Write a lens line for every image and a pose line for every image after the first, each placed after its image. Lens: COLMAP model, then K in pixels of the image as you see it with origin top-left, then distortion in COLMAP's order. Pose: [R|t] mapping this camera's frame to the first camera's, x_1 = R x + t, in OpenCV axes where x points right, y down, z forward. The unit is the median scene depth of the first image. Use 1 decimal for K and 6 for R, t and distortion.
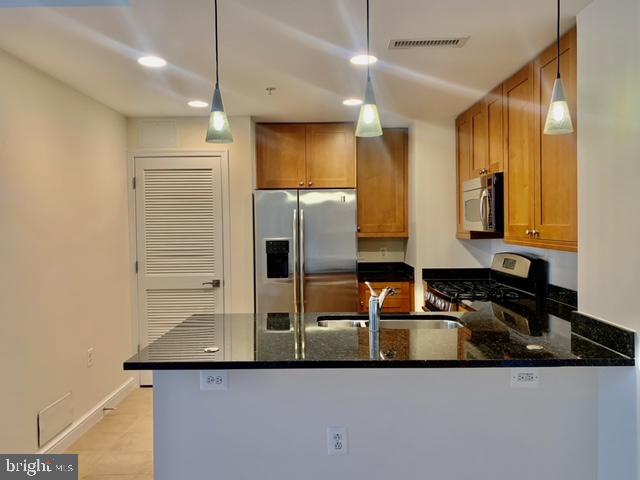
lens RADIAL K [[492.8, 0, 320.9], [0, 492.8, 233.3], [0, 0, 1]] dist [0.067661, -0.100176]
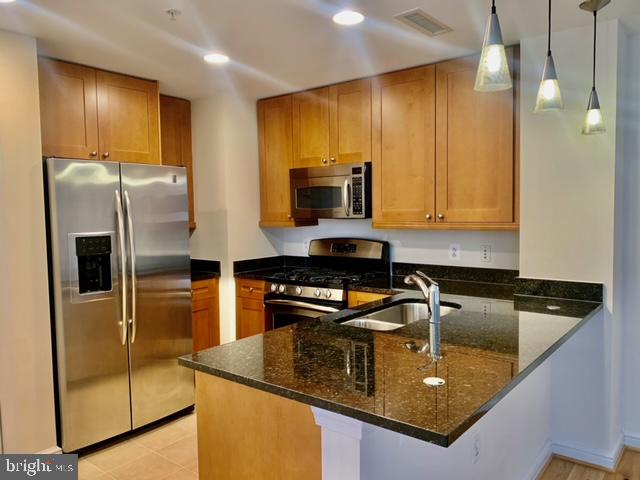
lens RADIAL K [[492.8, 0, 320.9], [0, 492.8, 233.3], [0, 0, 1]] dist [0.067661, -0.100176]
pose [[0.620536, -0.035266, 0.783385, -0.427923], [0.023798, 0.999375, 0.026138, 0.000502], [-0.783817, 0.002424, 0.620987, 0.337473]]
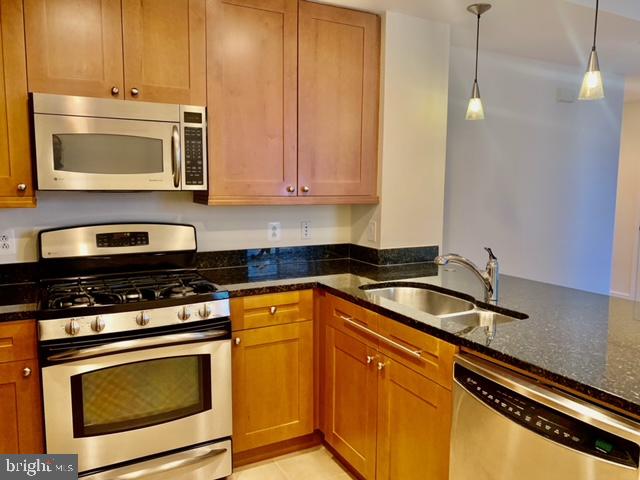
lens RADIAL K [[492.8, 0, 320.9], [0, 492.8, 233.3], [0, 0, 1]] dist [0.067661, -0.100176]
pose [[-0.480392, -0.069958, 0.874259, -0.288624], [0.021505, 0.995574, 0.091482, -0.001845], [-0.876790, 0.062749, -0.476762, 0.963120]]
